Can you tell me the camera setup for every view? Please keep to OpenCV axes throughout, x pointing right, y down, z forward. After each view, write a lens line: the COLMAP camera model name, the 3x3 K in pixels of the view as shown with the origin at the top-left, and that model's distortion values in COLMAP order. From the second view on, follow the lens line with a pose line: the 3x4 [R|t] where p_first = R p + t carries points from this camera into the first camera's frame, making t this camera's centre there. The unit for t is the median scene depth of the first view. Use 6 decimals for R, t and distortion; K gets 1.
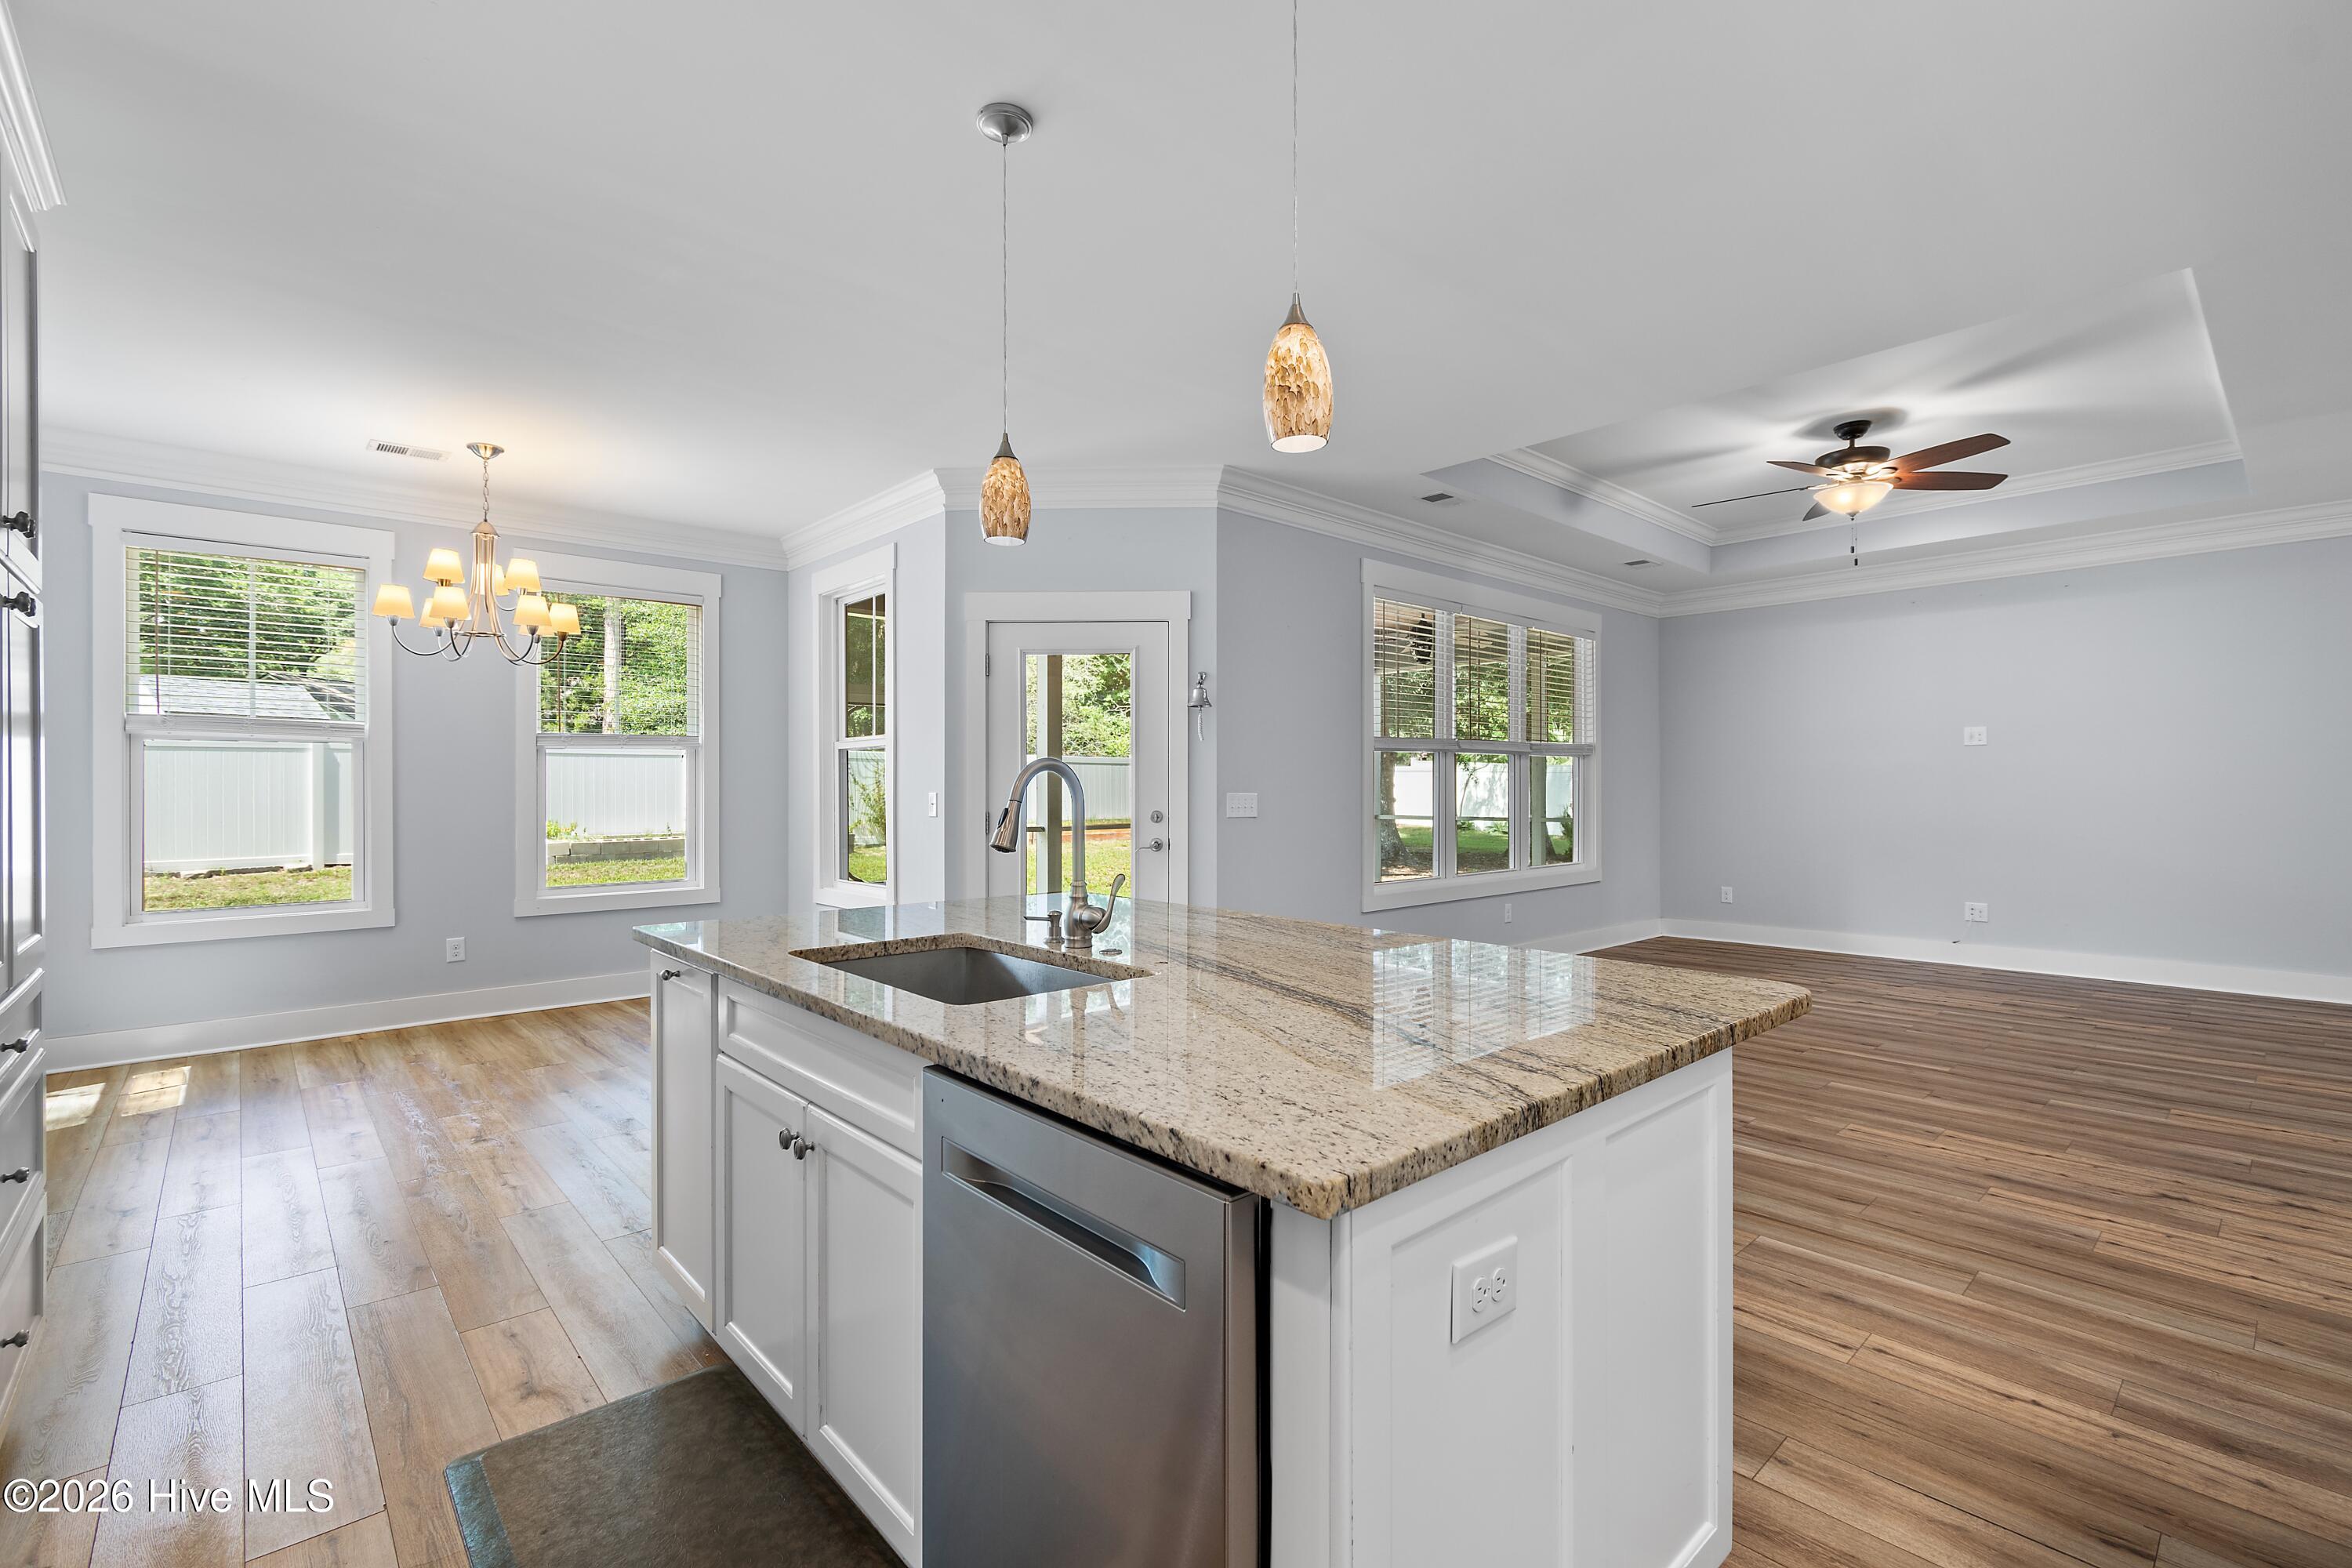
lens RADIAL K [[1040.8, 0, 1190.2], [0, 1040.8, 784.3], [0, 0, 1]] dist [0.003442, -0.001449]
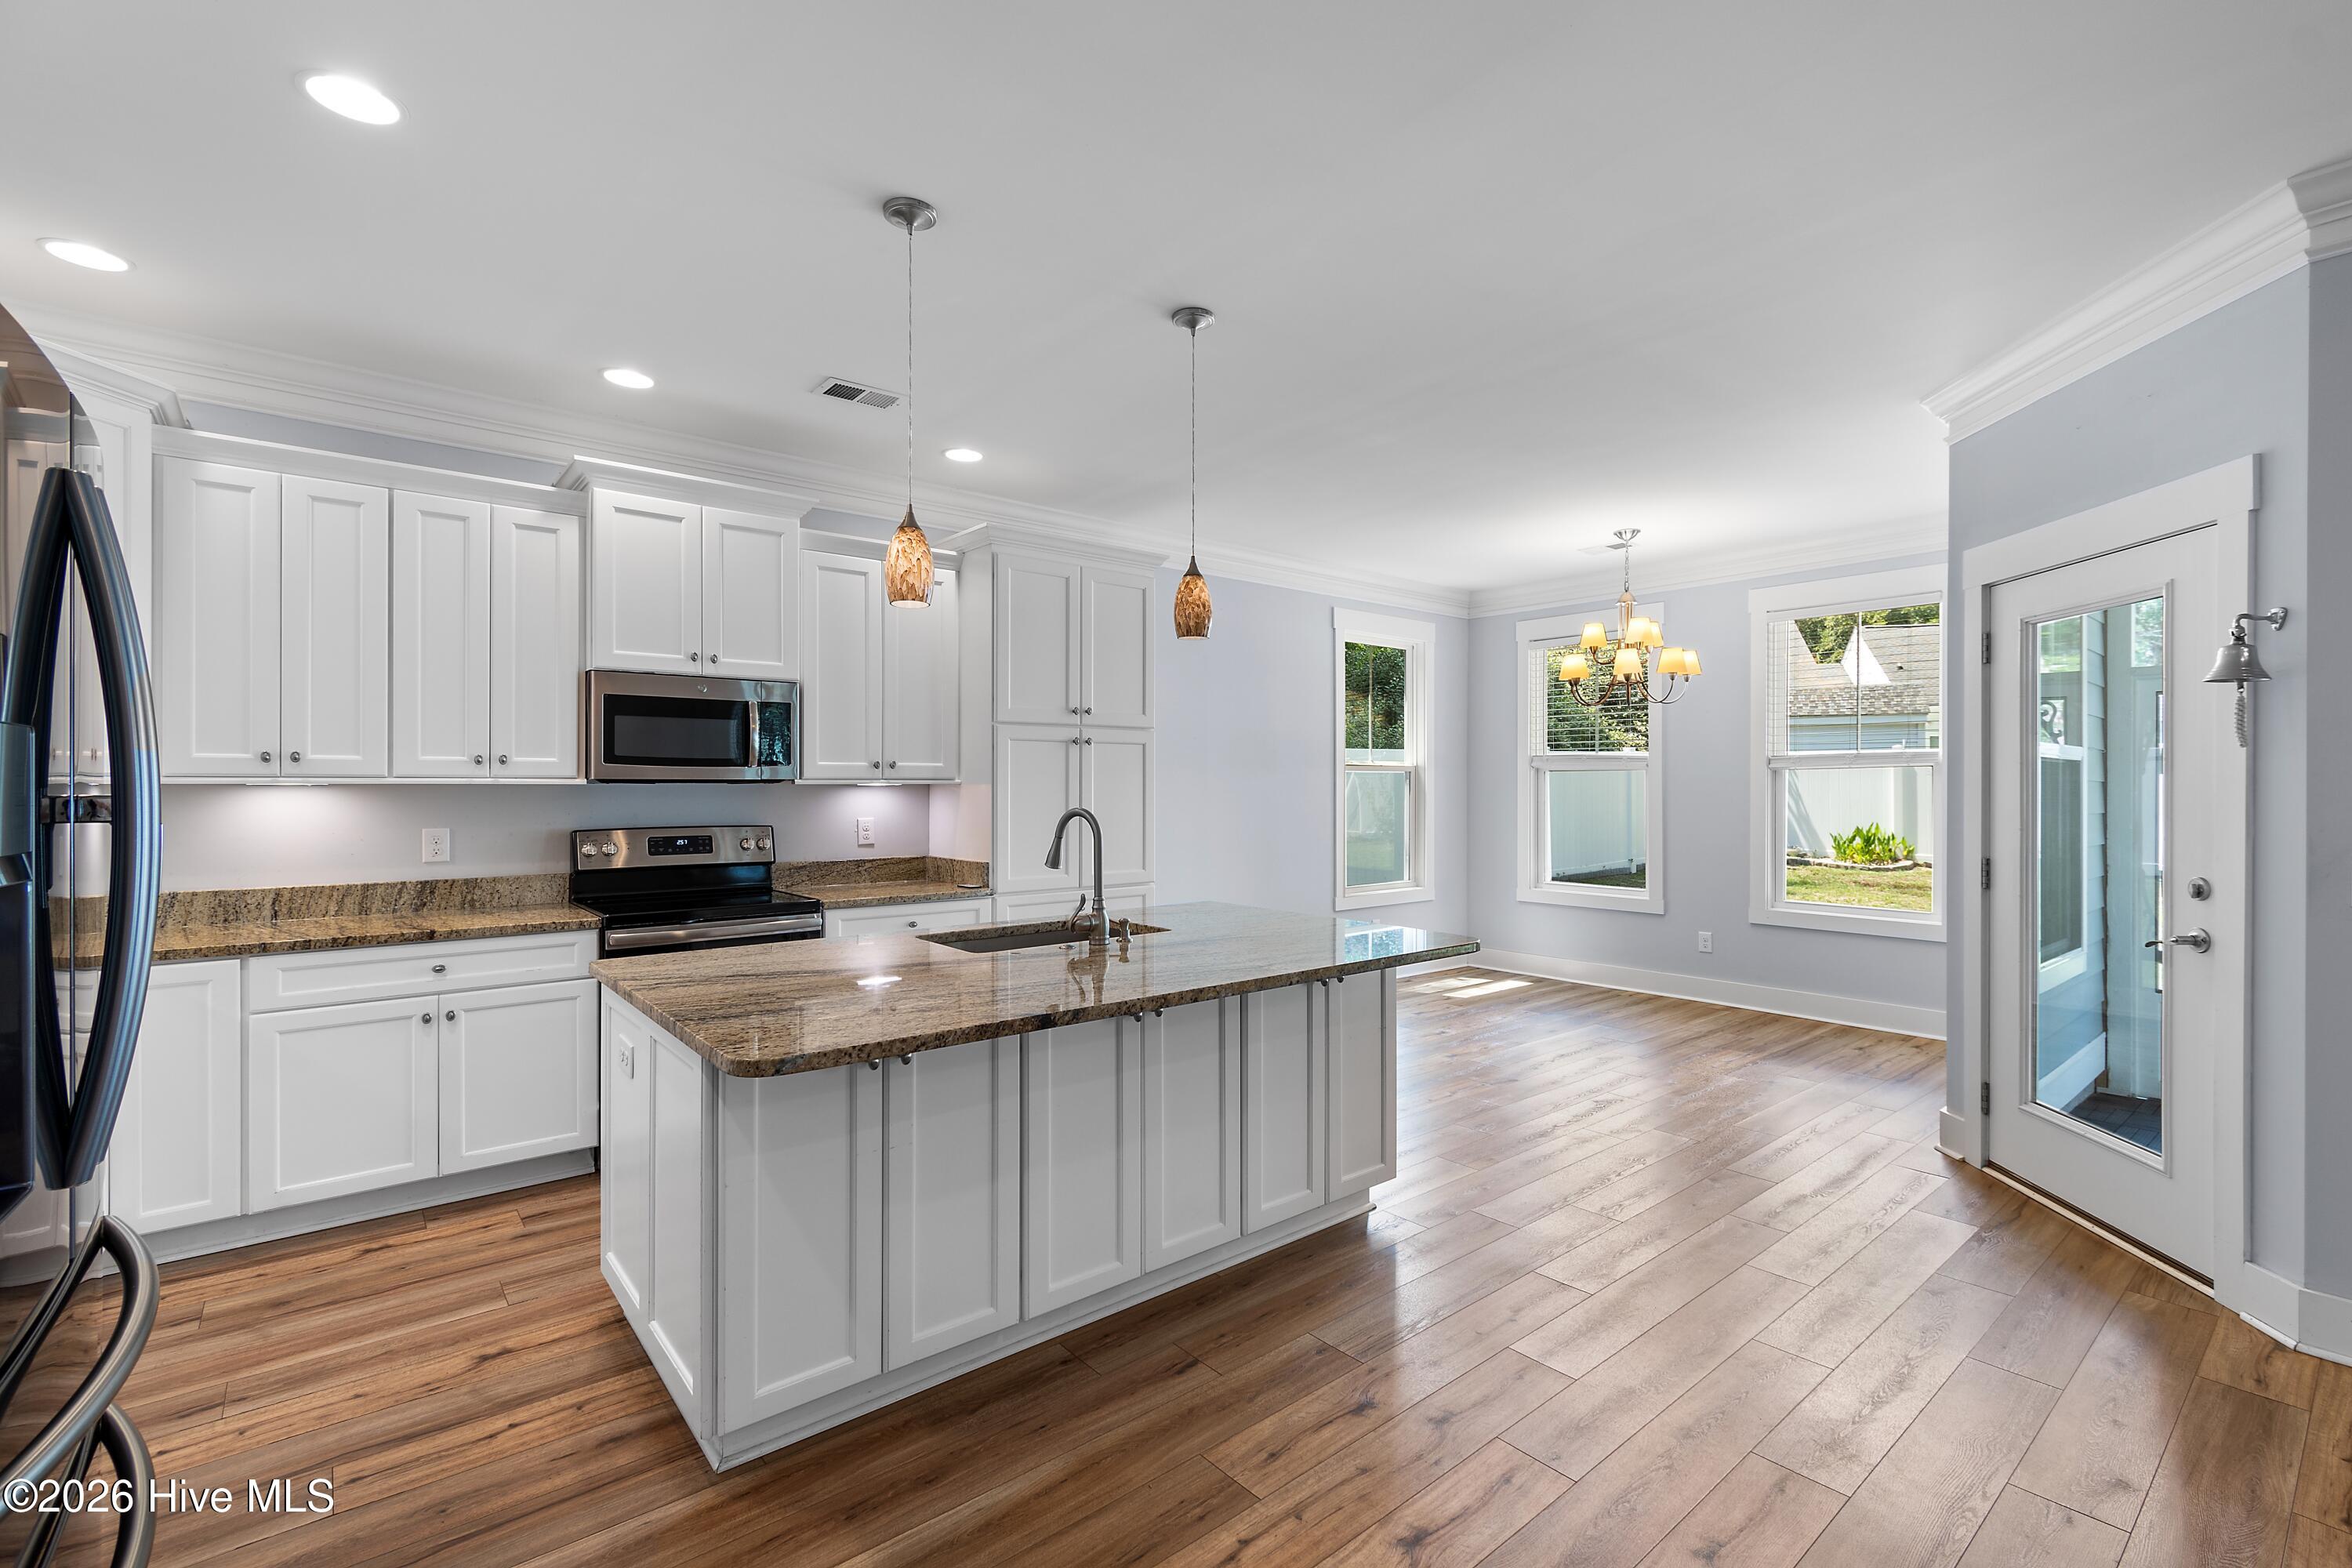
lens RADIAL K [[1040.8, 0, 1195.1], [0, 1040.8, 785.6], [0, 0, 1]] dist [0.003442, -0.001449]
pose [[-0.043800, 0.003585, -0.999034, 0.534899], [0.000457, 0.999994, 0.003569, -0.025028], [0.999040, -0.000300, -0.043802, 0.501538]]
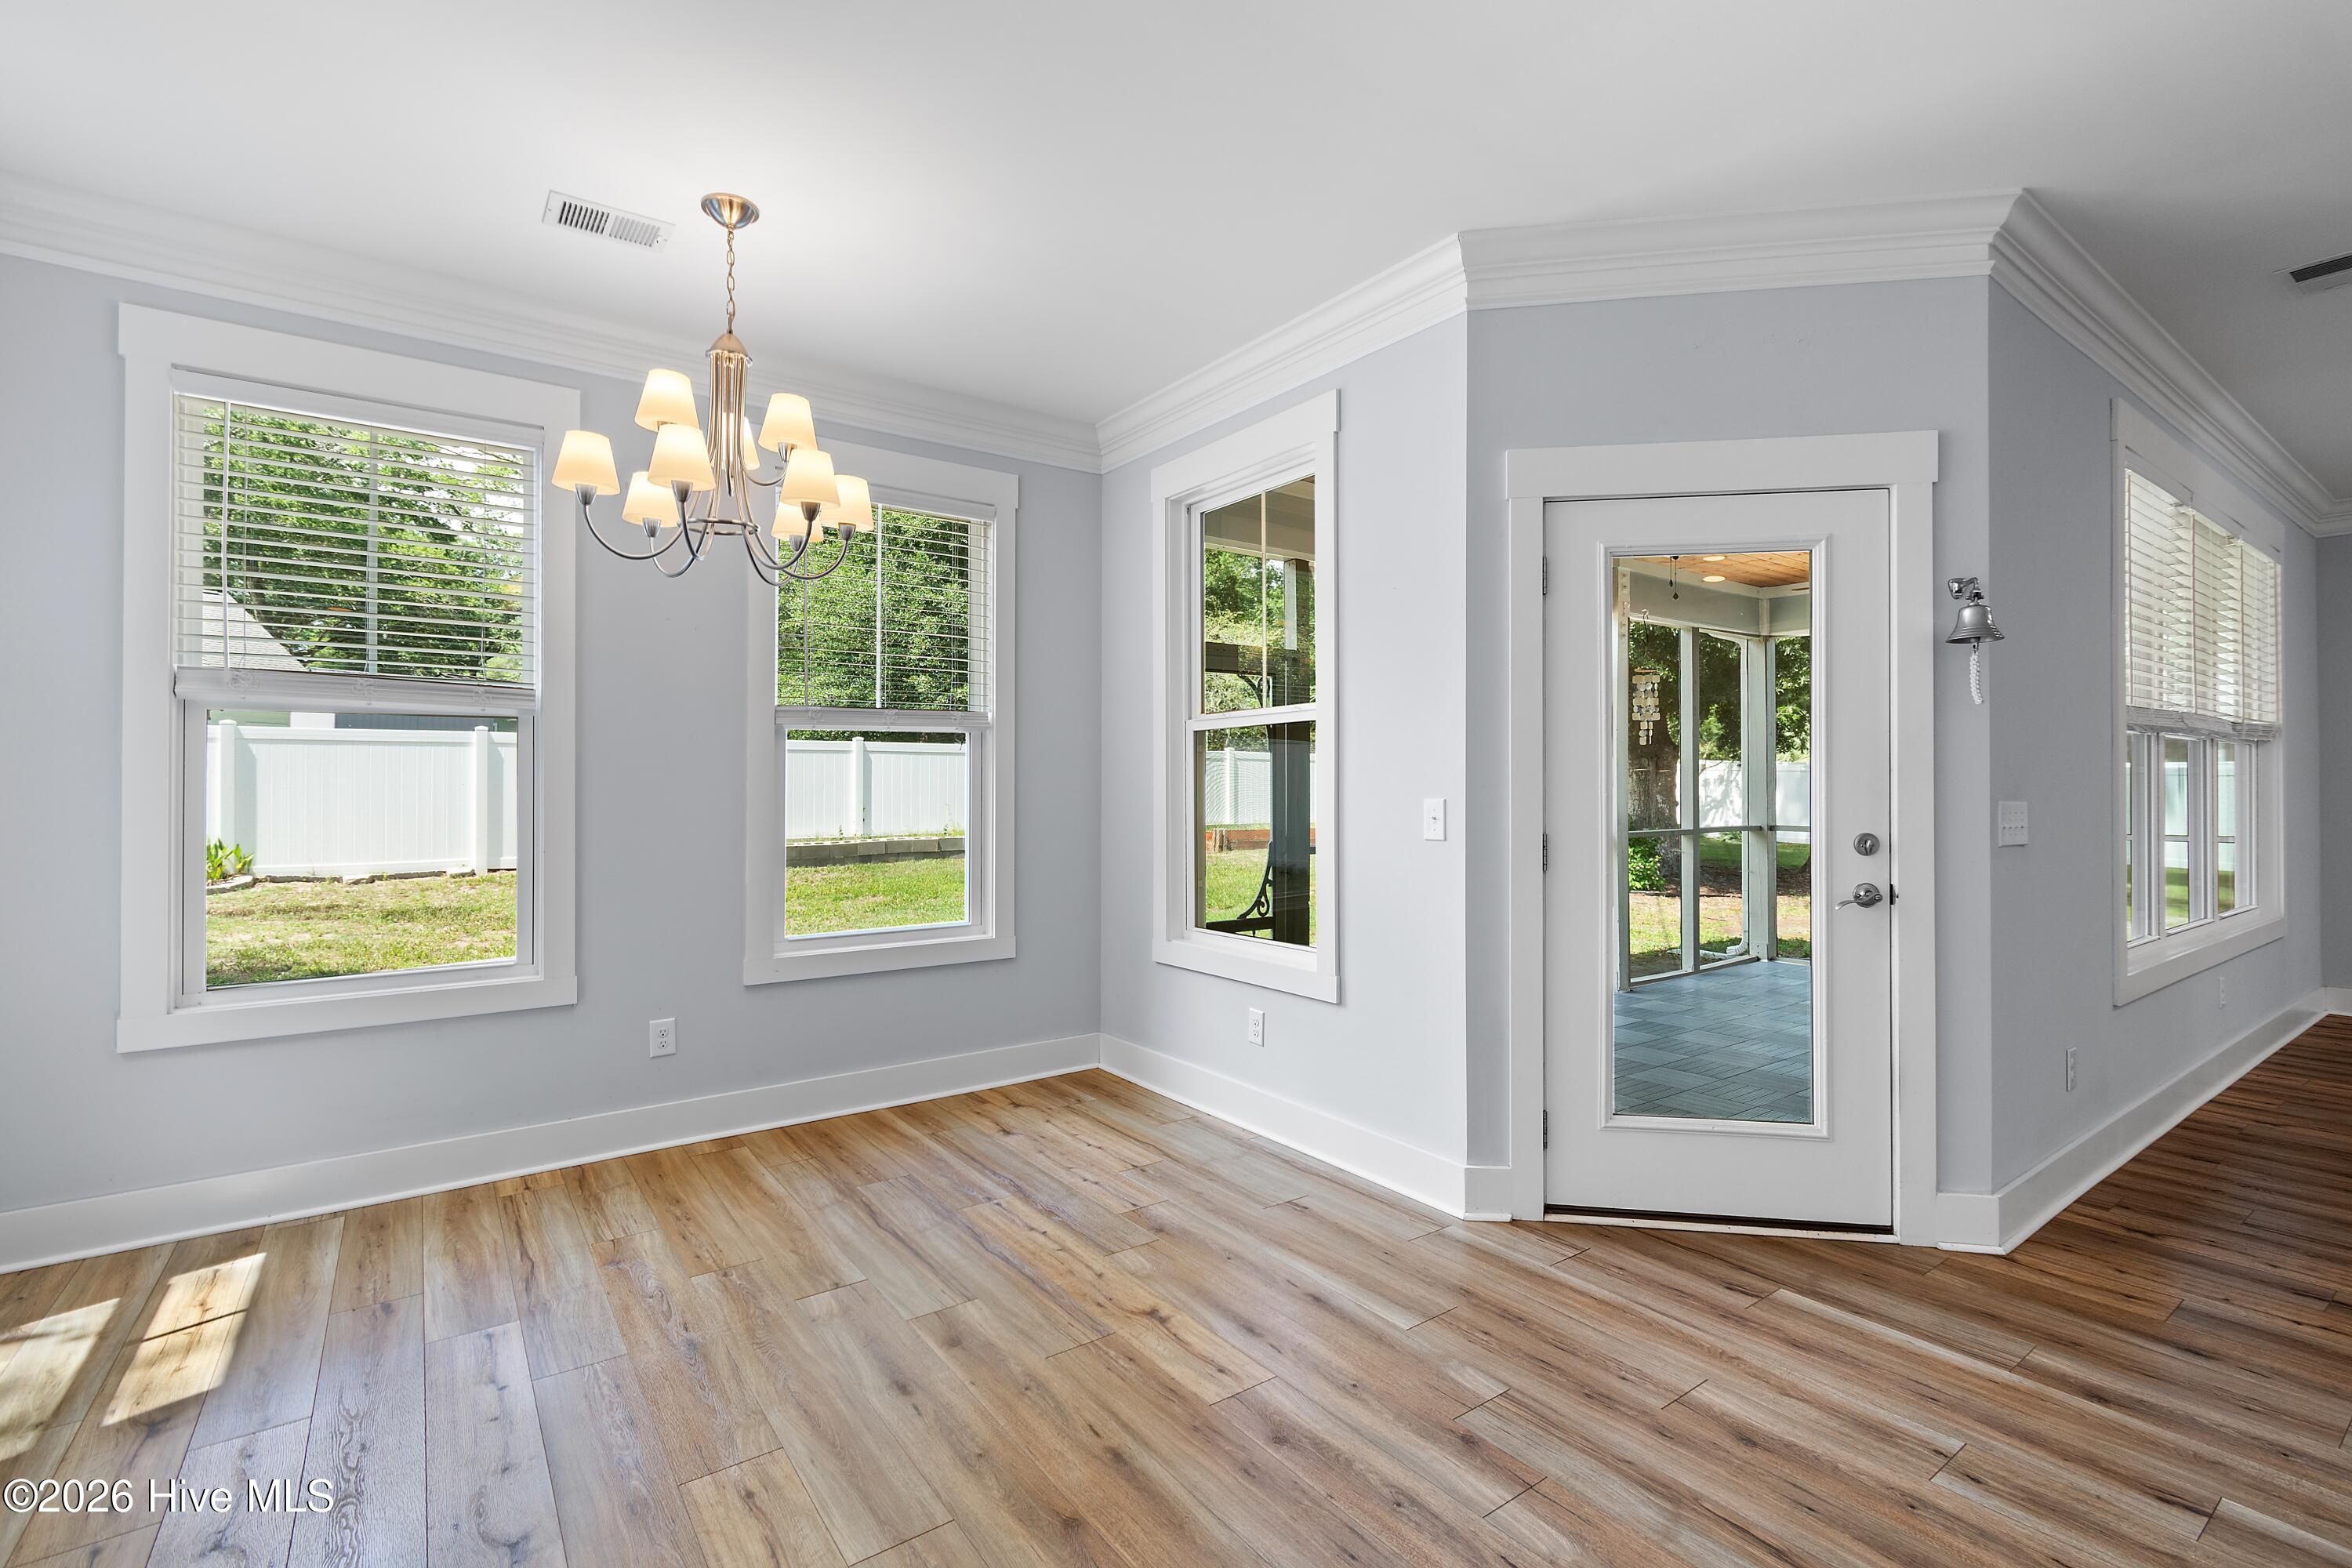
lens RADIAL K [[1040.8, 0, 1177.8], [0, 1040.8, 774.8], [0, 0, 1]] dist [0.003442, -0.001449]
pose [[0.993873, 0.001058, -0.110527, -0.333864], [-0.001955, 0.999966, -0.008013, -0.000041], [0.110515, 0.008180, 0.993841, 0.414206]]
